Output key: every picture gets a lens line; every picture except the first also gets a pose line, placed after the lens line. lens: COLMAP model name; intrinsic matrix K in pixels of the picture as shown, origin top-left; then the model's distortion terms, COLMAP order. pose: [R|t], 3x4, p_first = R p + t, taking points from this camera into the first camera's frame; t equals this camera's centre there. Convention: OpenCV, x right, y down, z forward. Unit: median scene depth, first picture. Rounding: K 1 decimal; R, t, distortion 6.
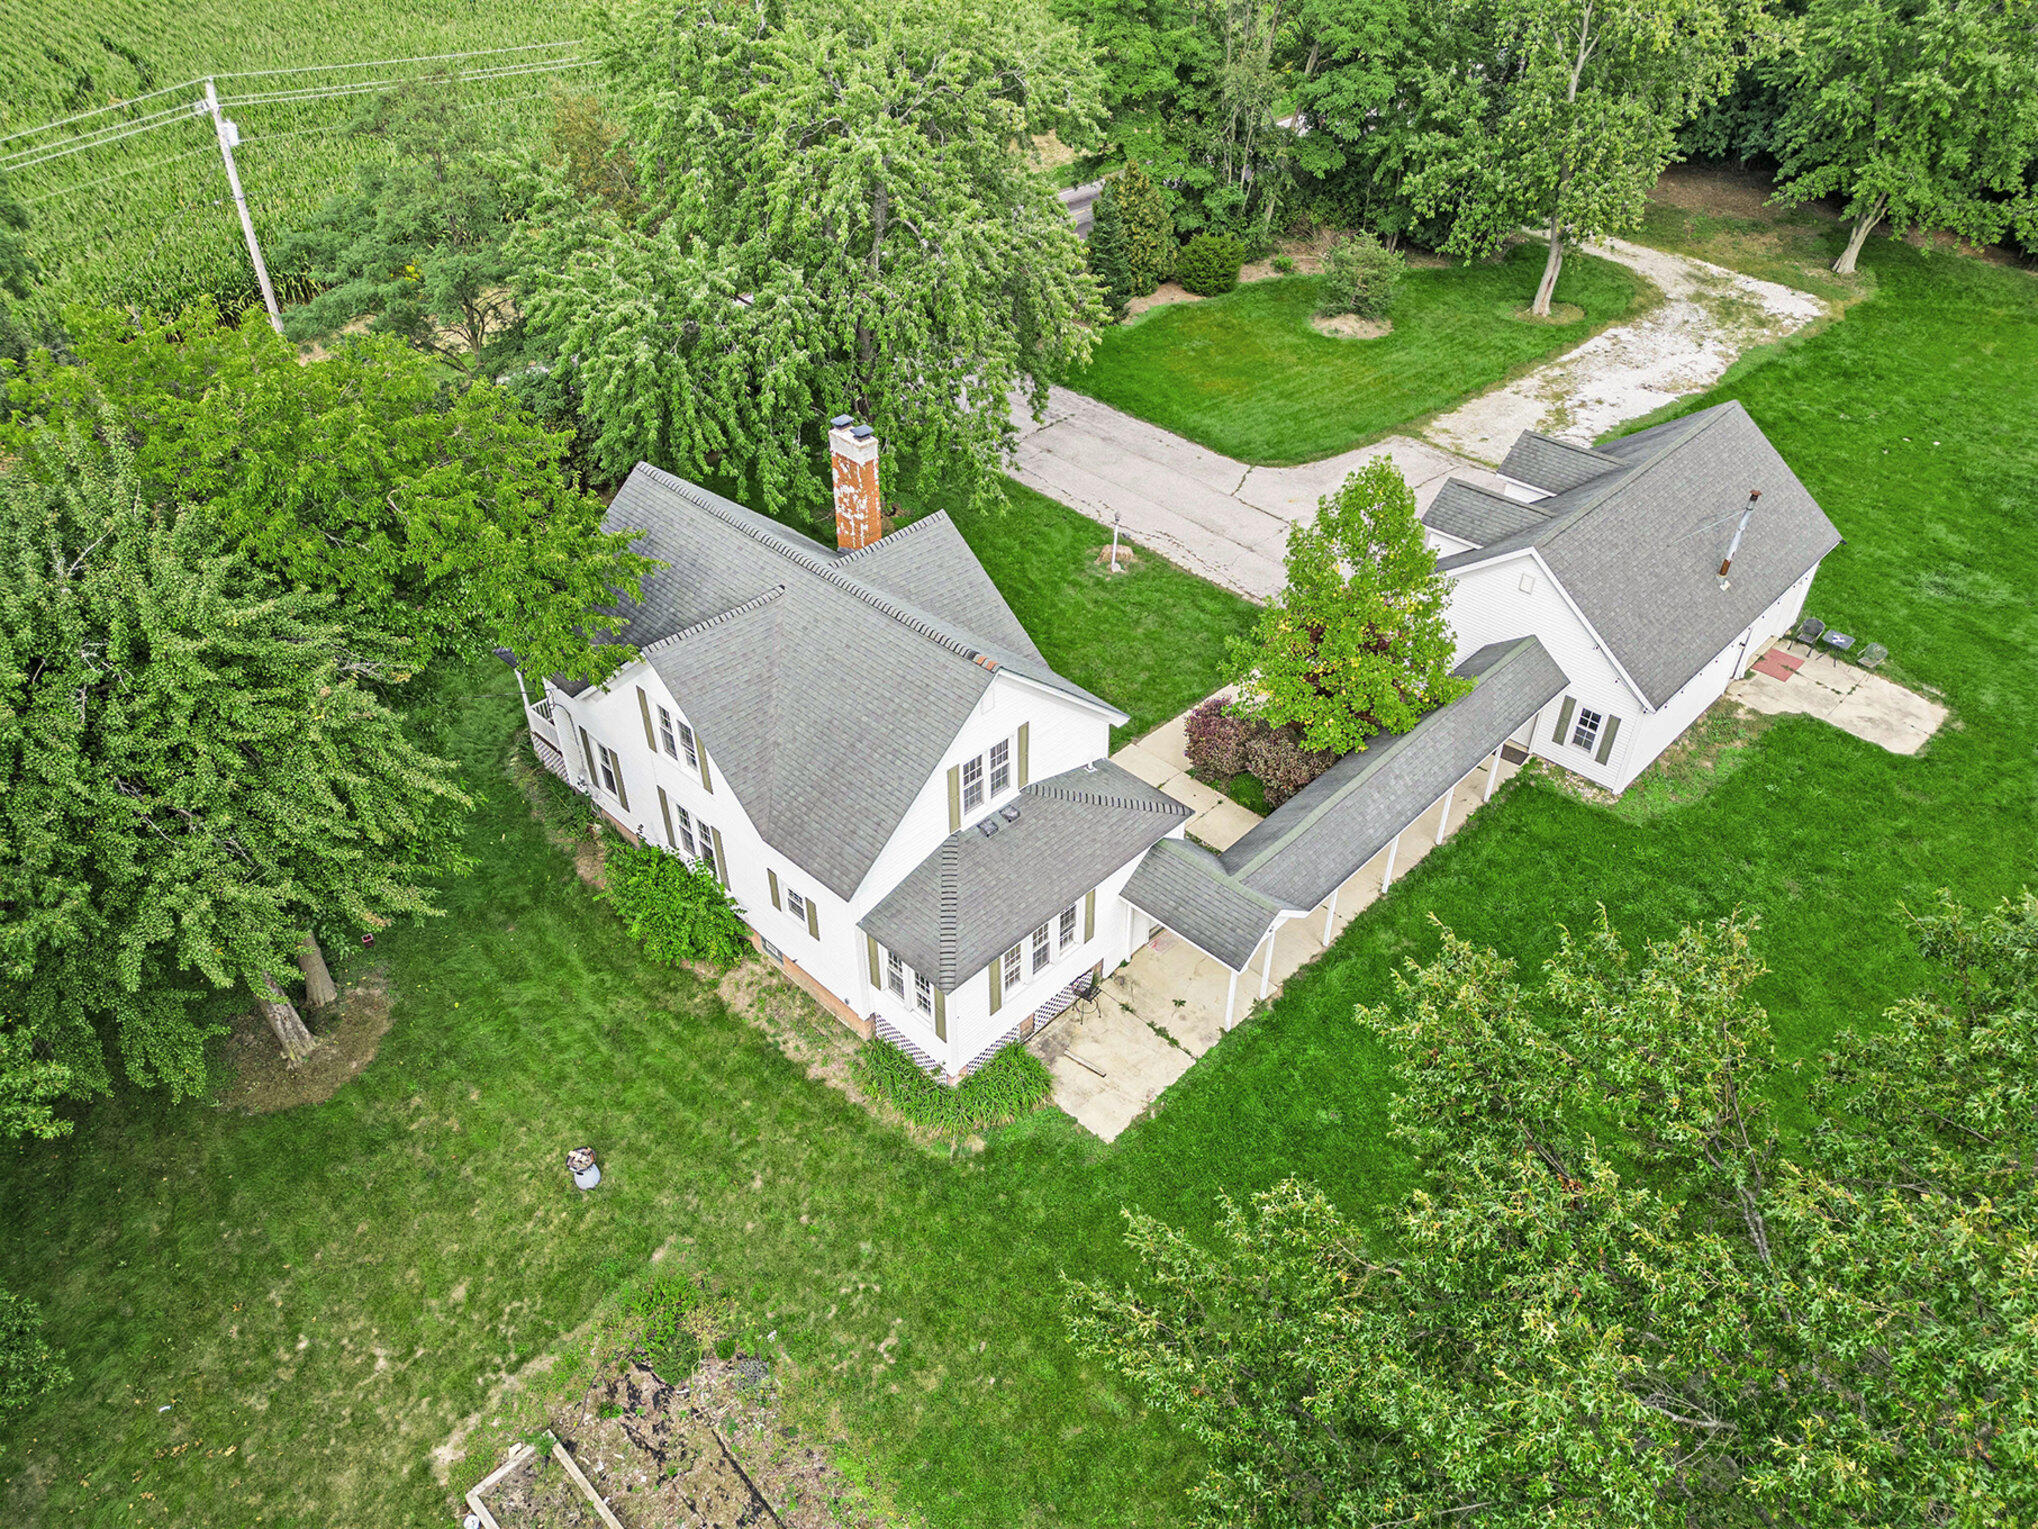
lens RADIAL K [[1421.8, 0, 1025.6], [0, 1421.8, 789.5], [0, 0, 1]] dist [0.035943, -0.003244]
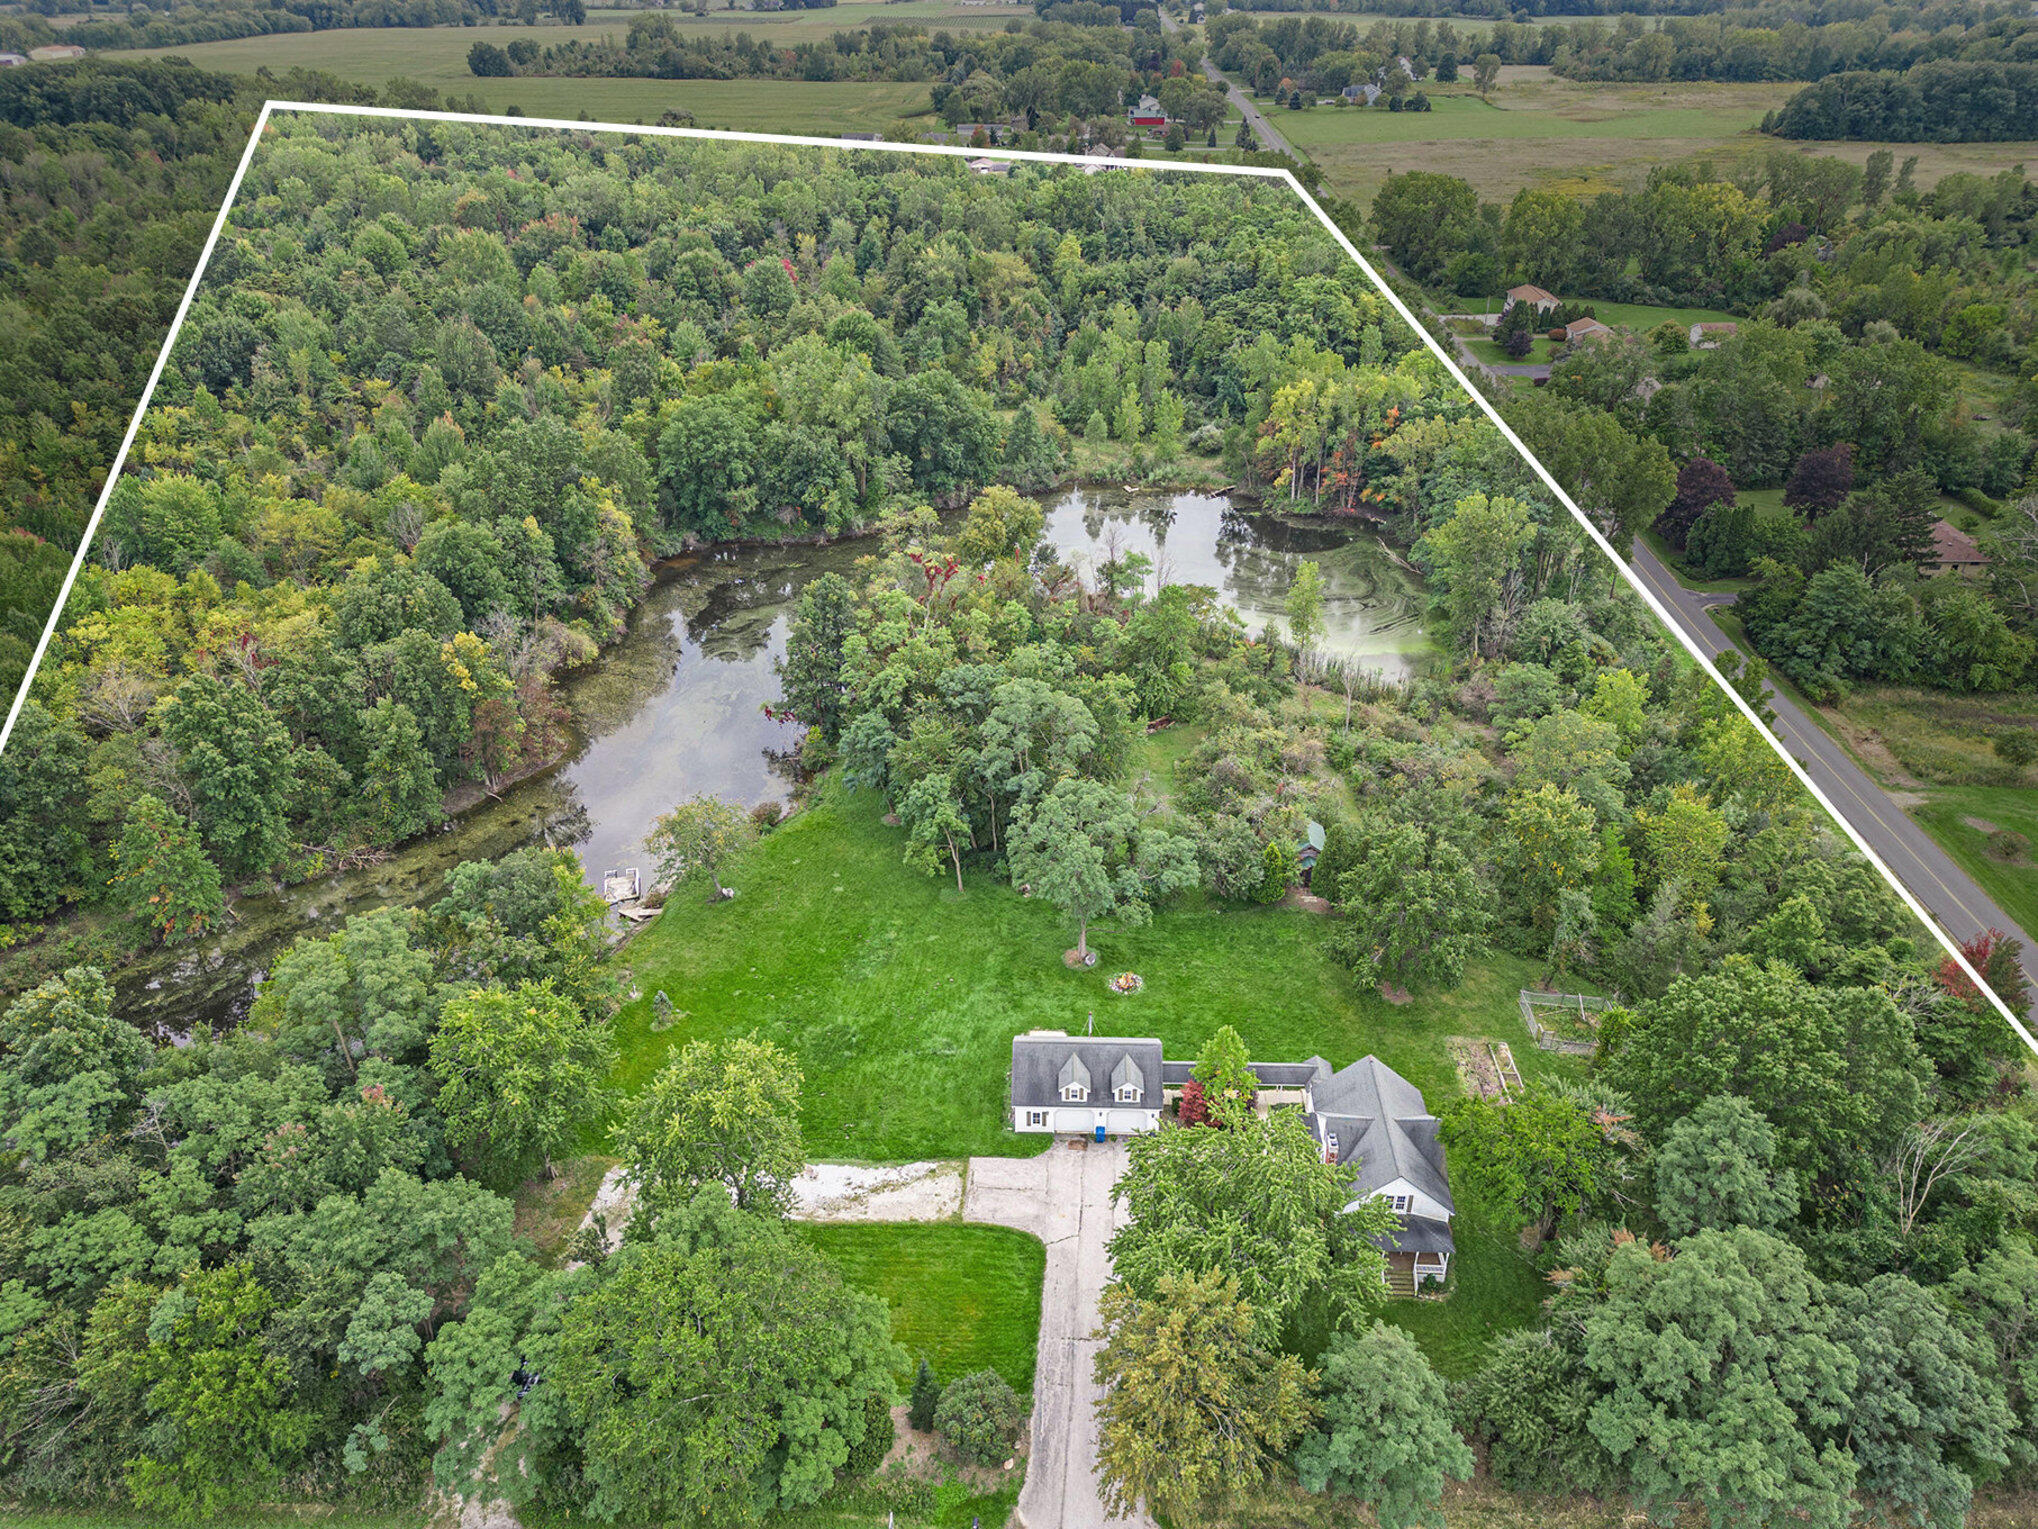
lens RADIAL K [[1431.4, 0, 1029.8], [0, 1431.4, 769.4], [0, 0, 1]] dist [0.111277, -0.126325]
pose [[-0.676081, -0.378909, 0.631935, -1.067060], [0.469219, 0.439860, 0.765739, -2.609009], [-0.568109, 0.814218, -0.119589, 0.904009]]
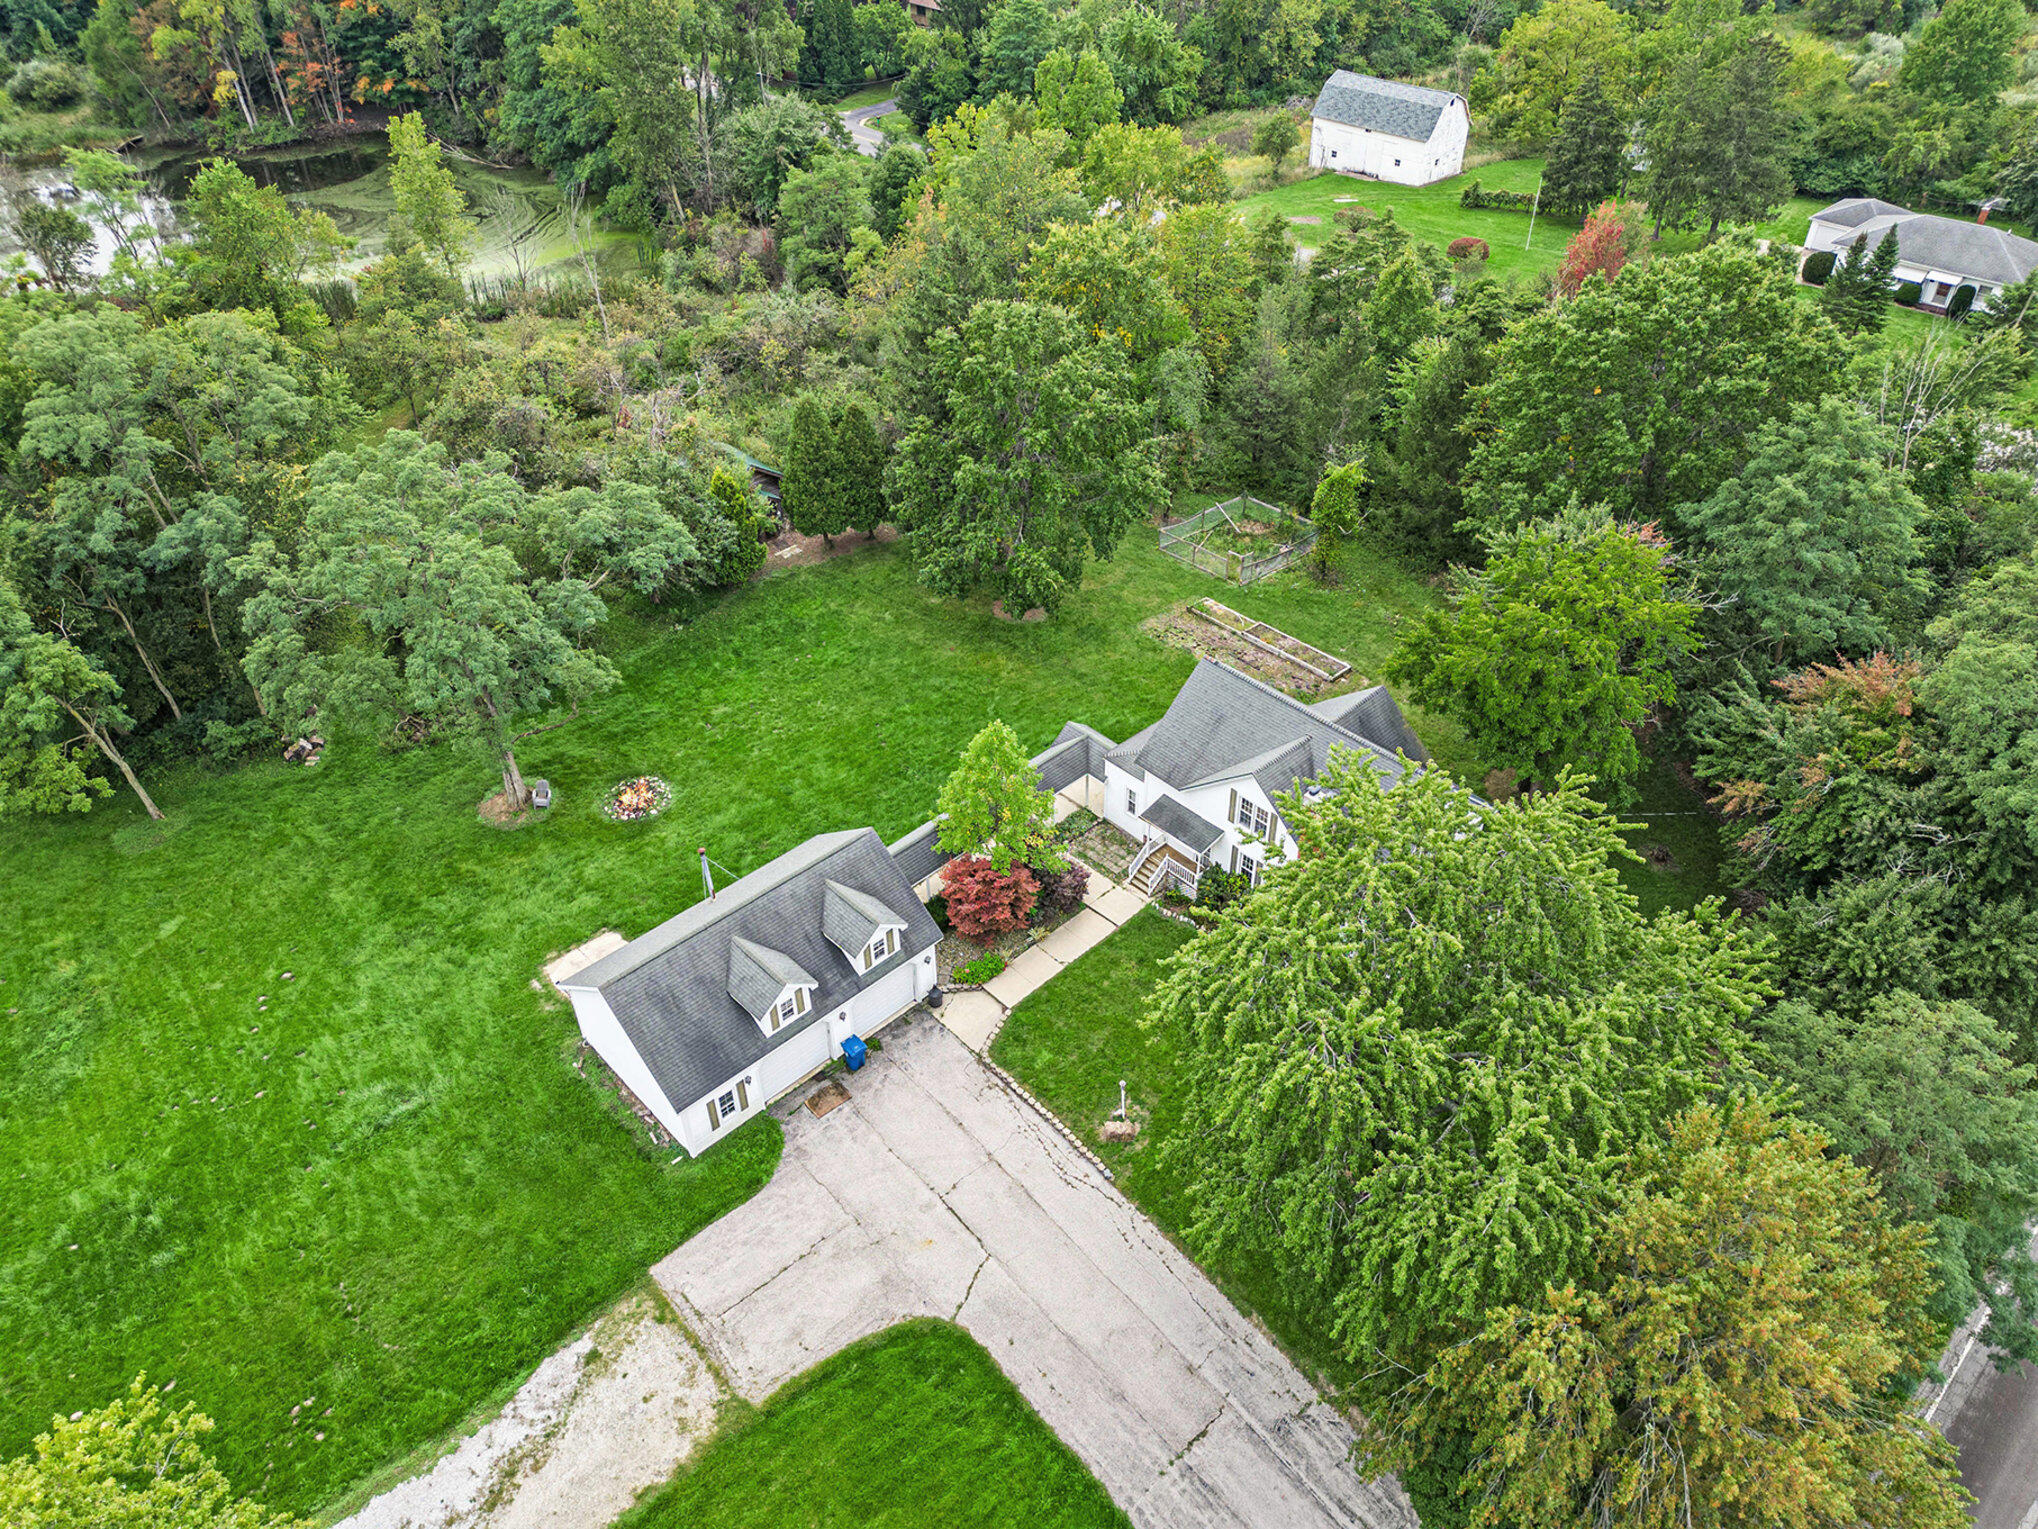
lens RADIAL K [[1435.5, 0, 1019.0], [0, 1435.5, 764.5], [0, 0, 1]] dist [0.069806, -0.041871]
pose [[-0.998889, -0.022112, 0.041611, 0.112861], [0.036231, 0.204221, 0.978254, -1.467026], [-0.030129, 0.978675, -0.203193, 1.069466]]
